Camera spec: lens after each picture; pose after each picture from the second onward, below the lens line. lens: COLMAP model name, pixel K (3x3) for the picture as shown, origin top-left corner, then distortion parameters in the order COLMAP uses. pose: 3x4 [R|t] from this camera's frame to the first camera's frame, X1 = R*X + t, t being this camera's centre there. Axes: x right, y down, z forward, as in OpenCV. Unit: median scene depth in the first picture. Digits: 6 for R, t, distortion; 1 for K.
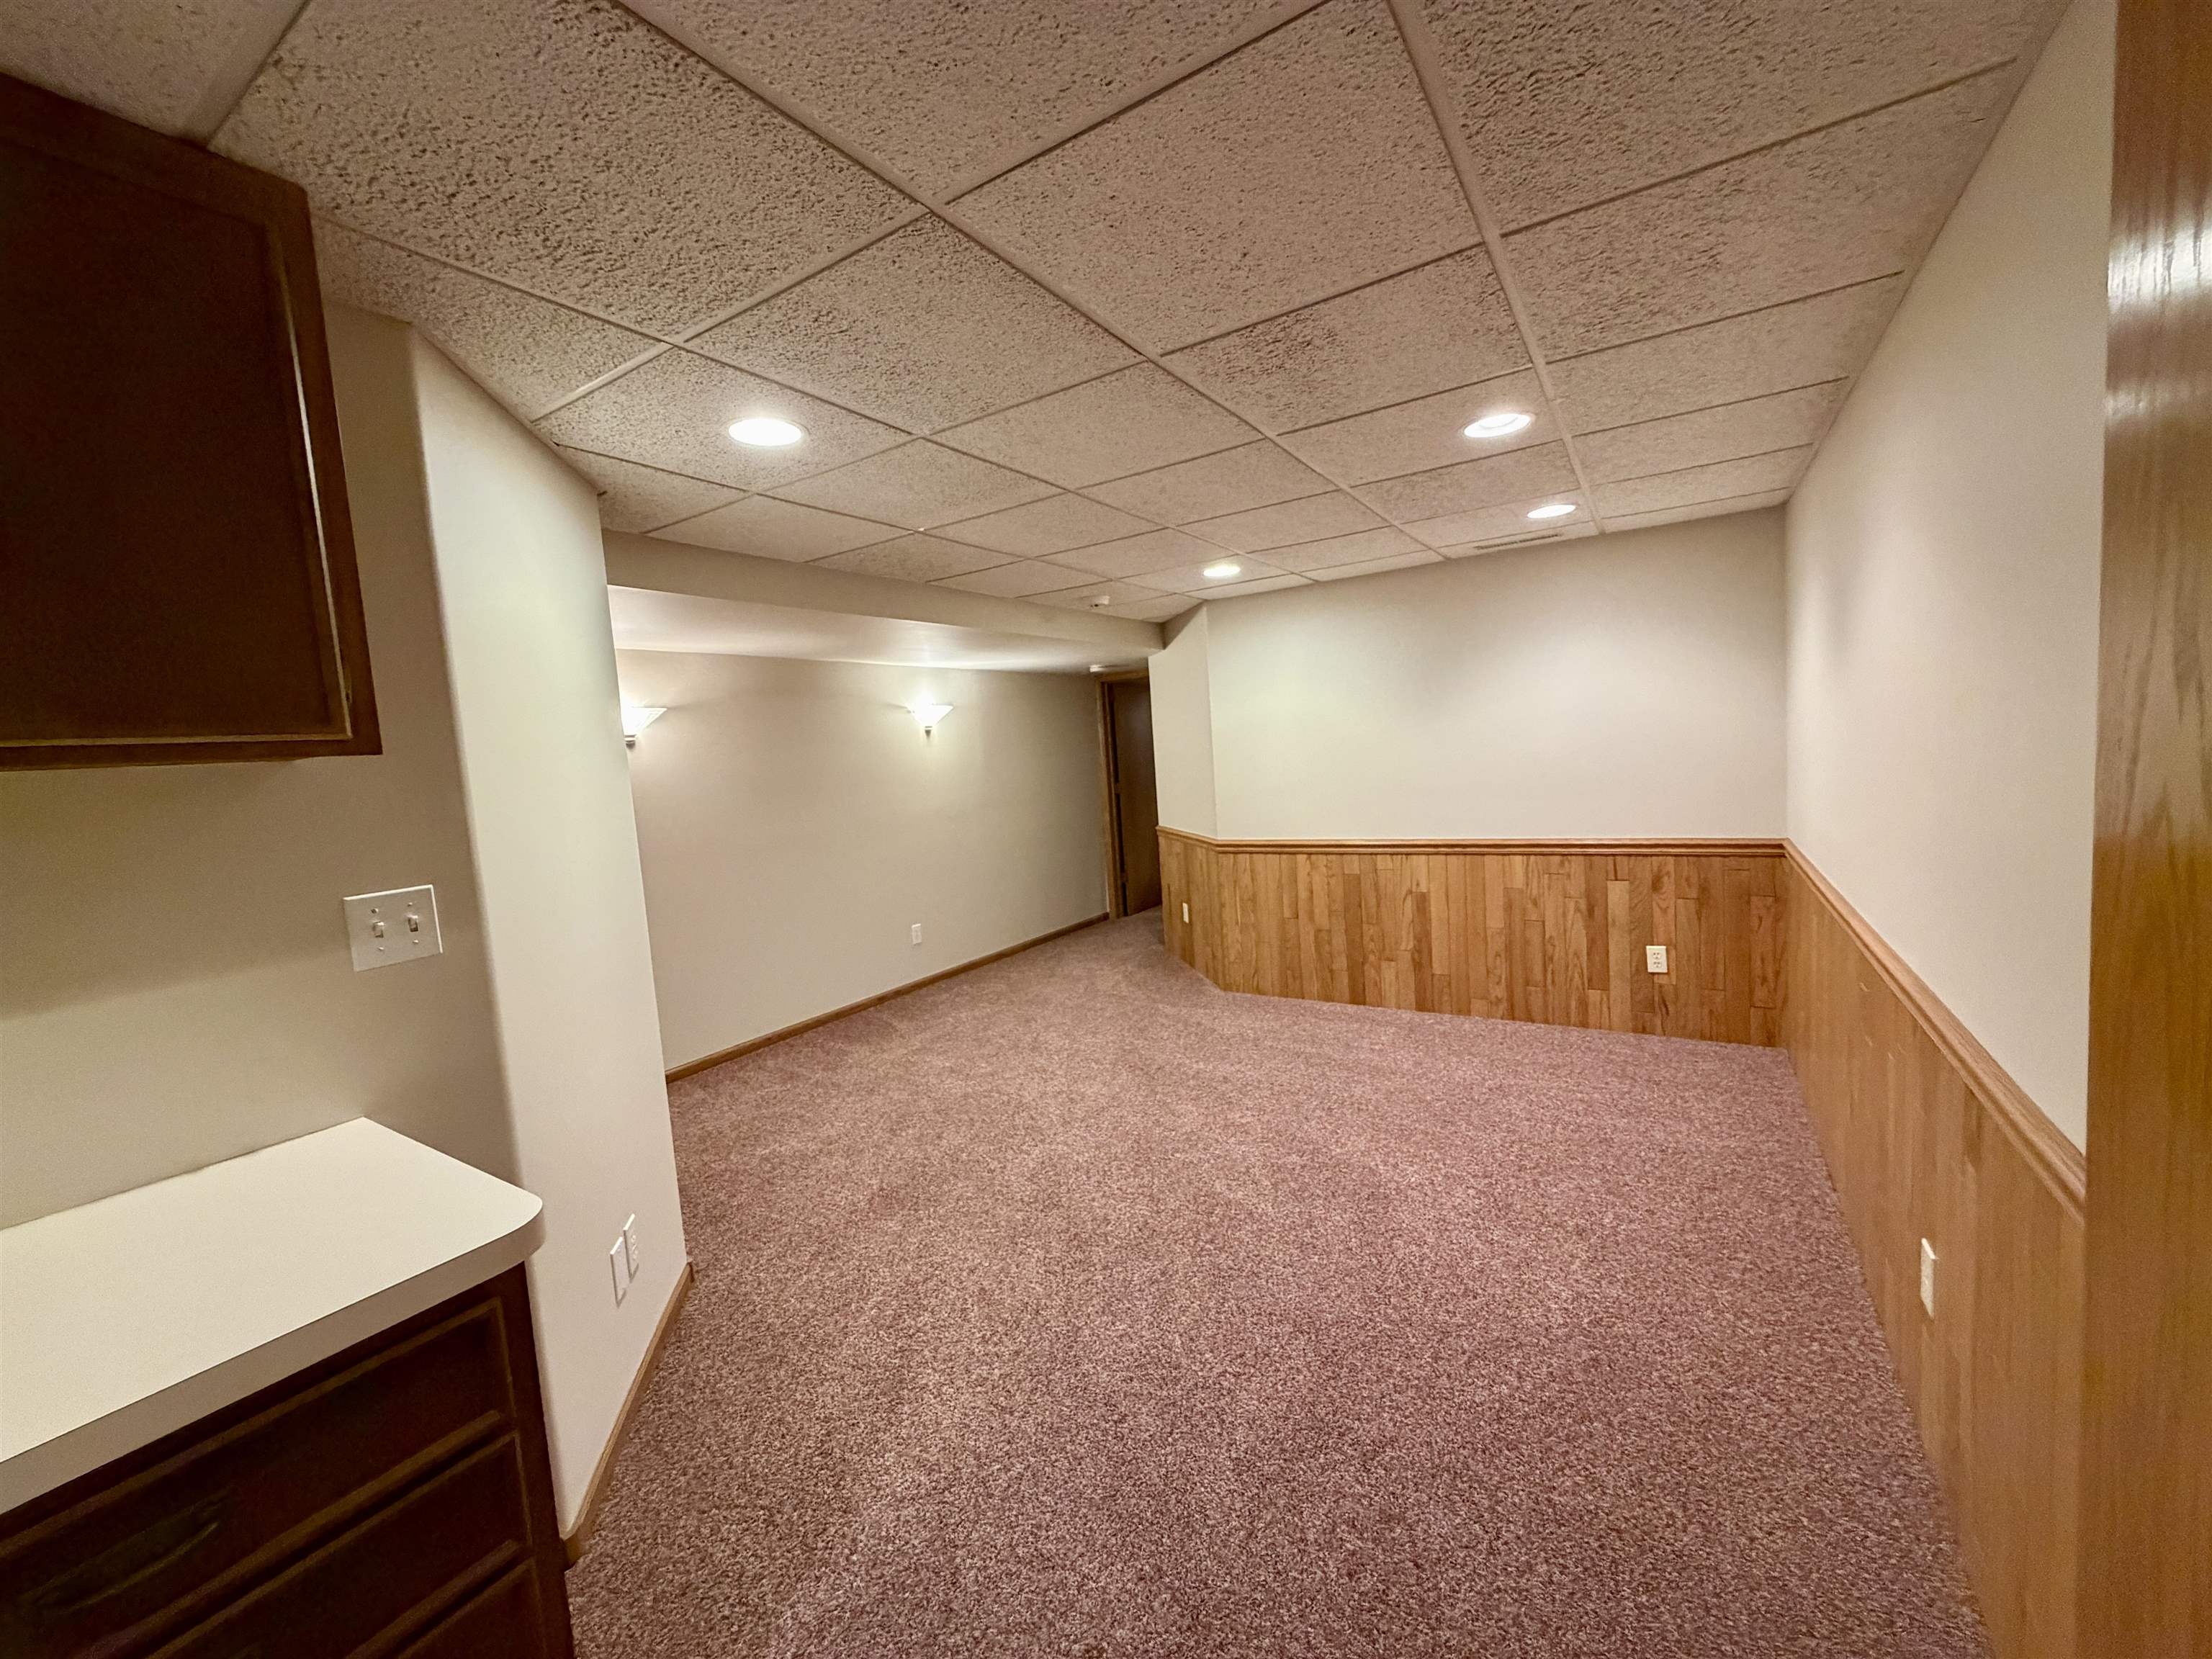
lens RADIAL K [[879.7, 0, 1101.2], [0, 879.7, 828.9], [0, 0, 1]] dist [-0.000523, -0.000137]
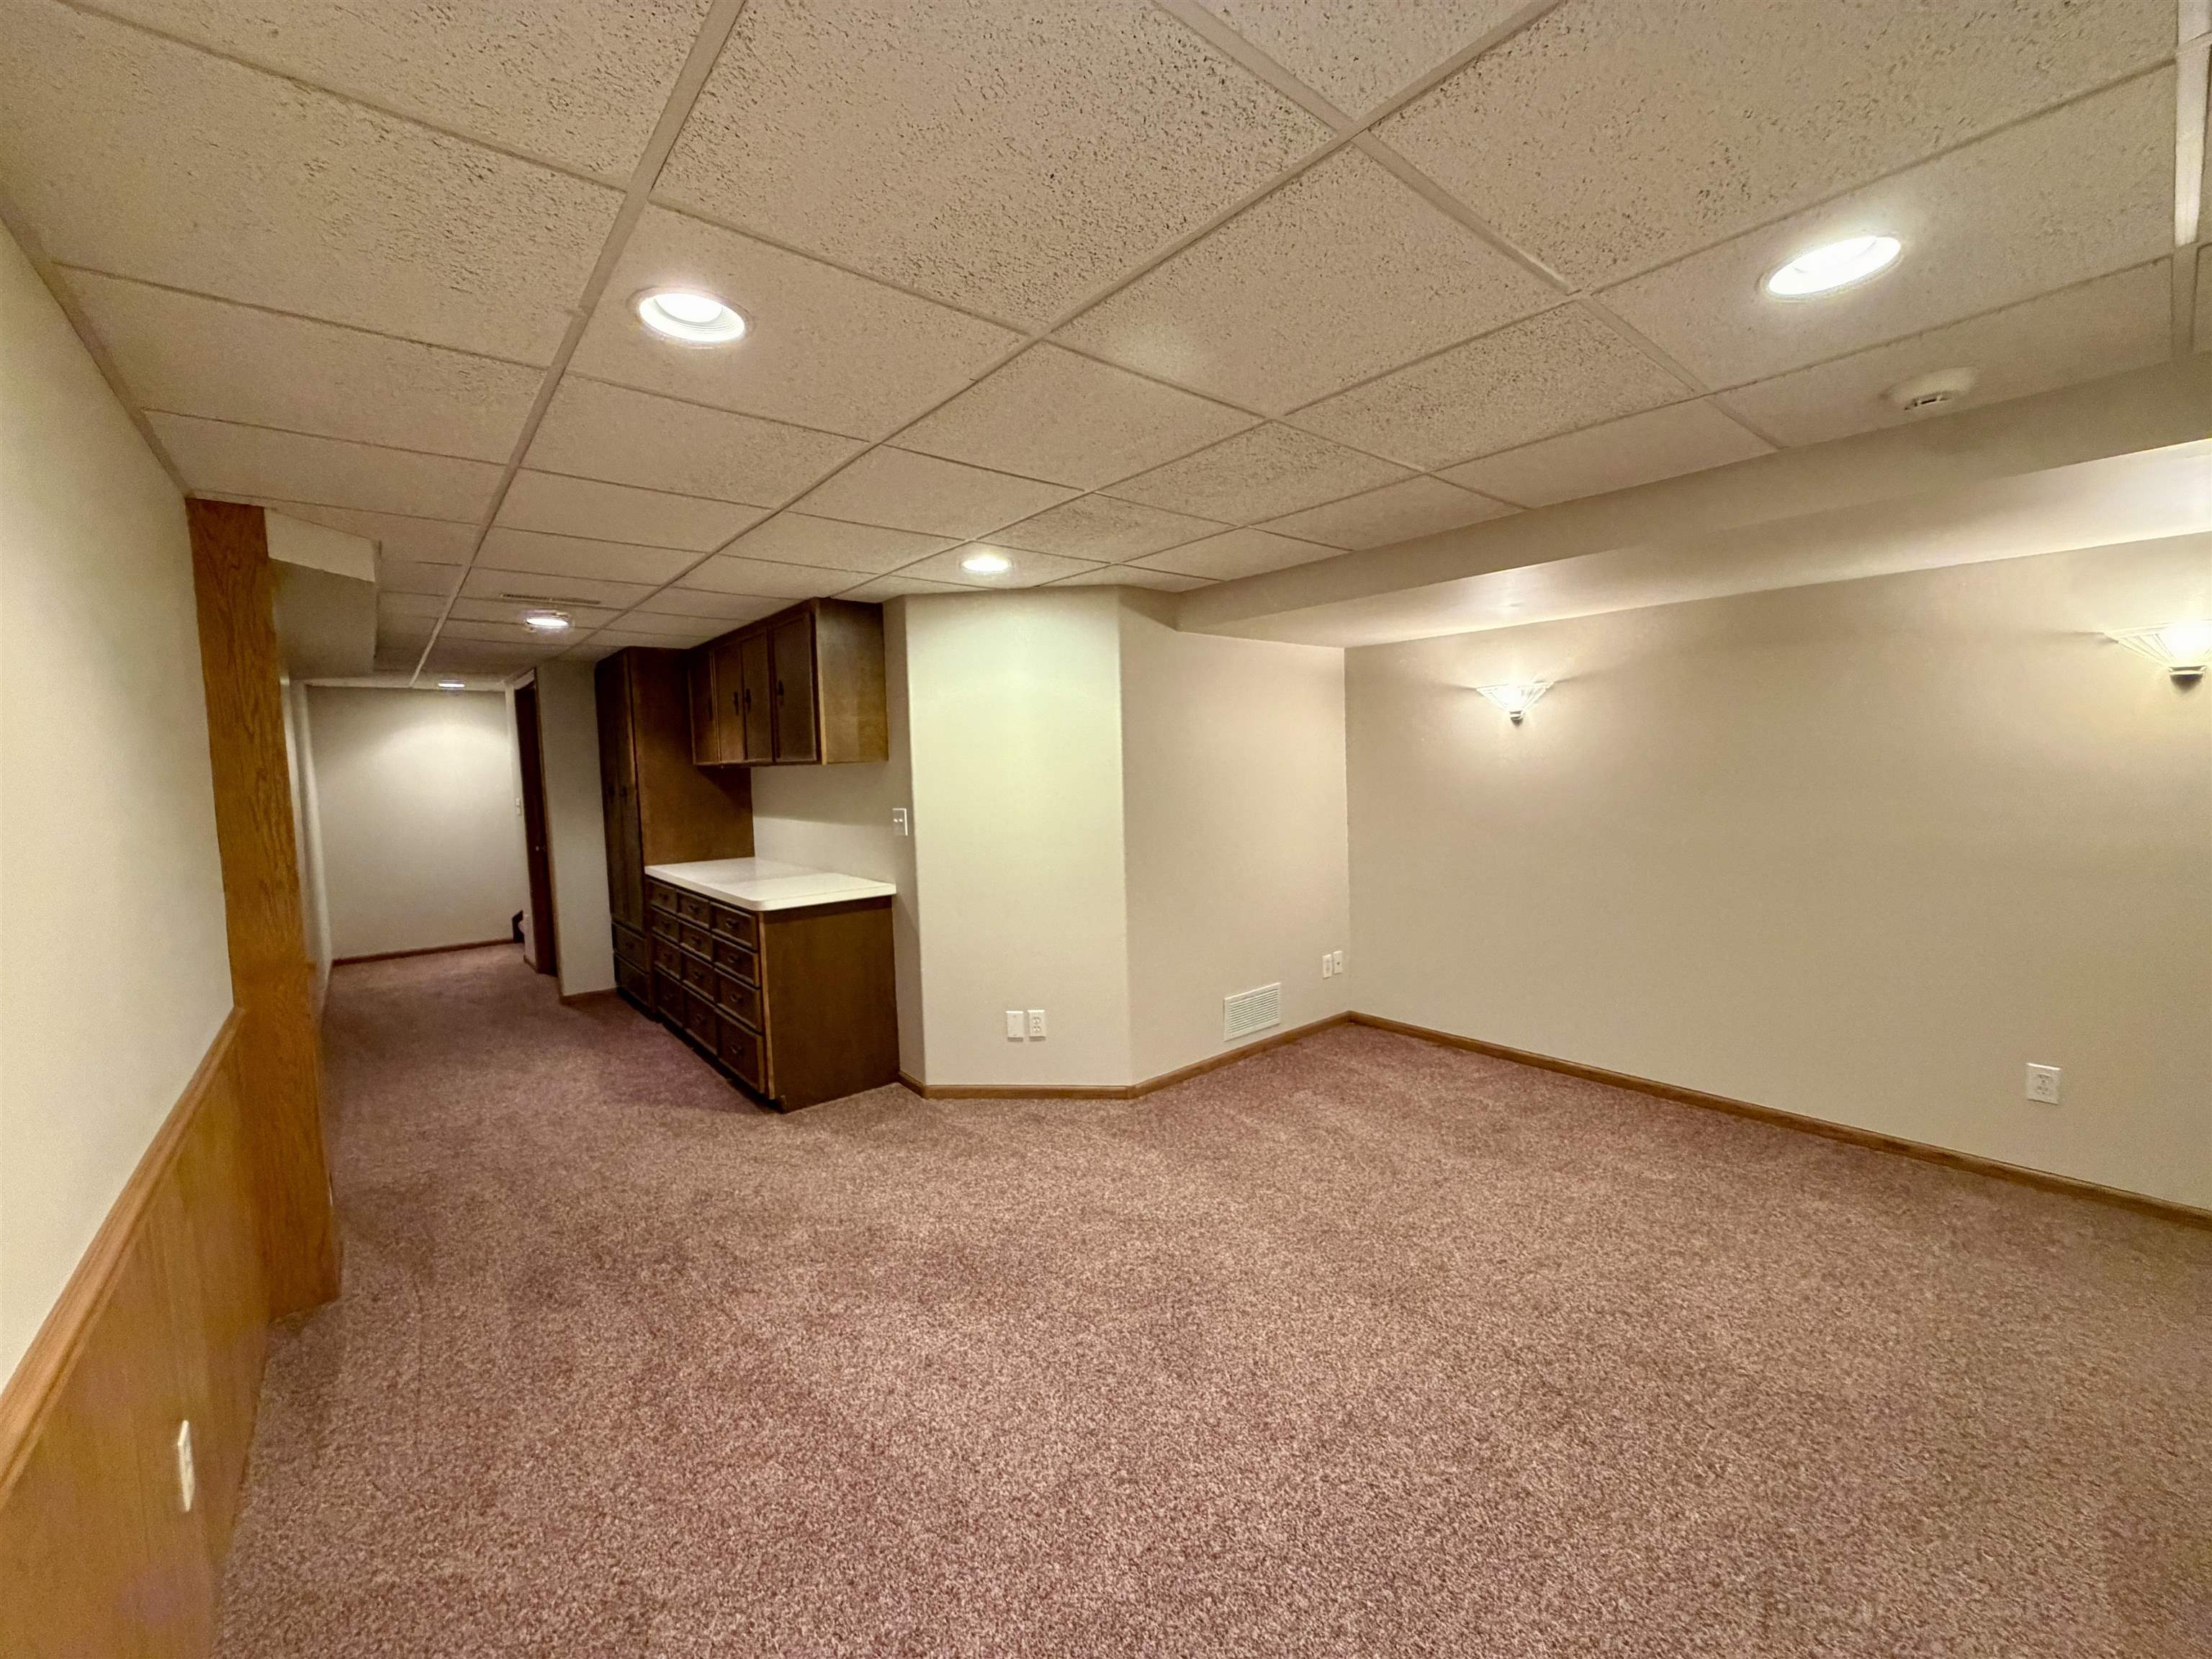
lens RADIAL K [[879.7, 0, 1101.2], [0, 879.7, 828.9], [0, 0, 1]] dist [-0.000523, -0.000137]
pose [[-0.304395, 0.144382, -0.941540, 0.615013], [-0.040134, 0.985624, 0.164118, -0.129643], [0.951700, 0.087744, -0.294225, 0.917157]]
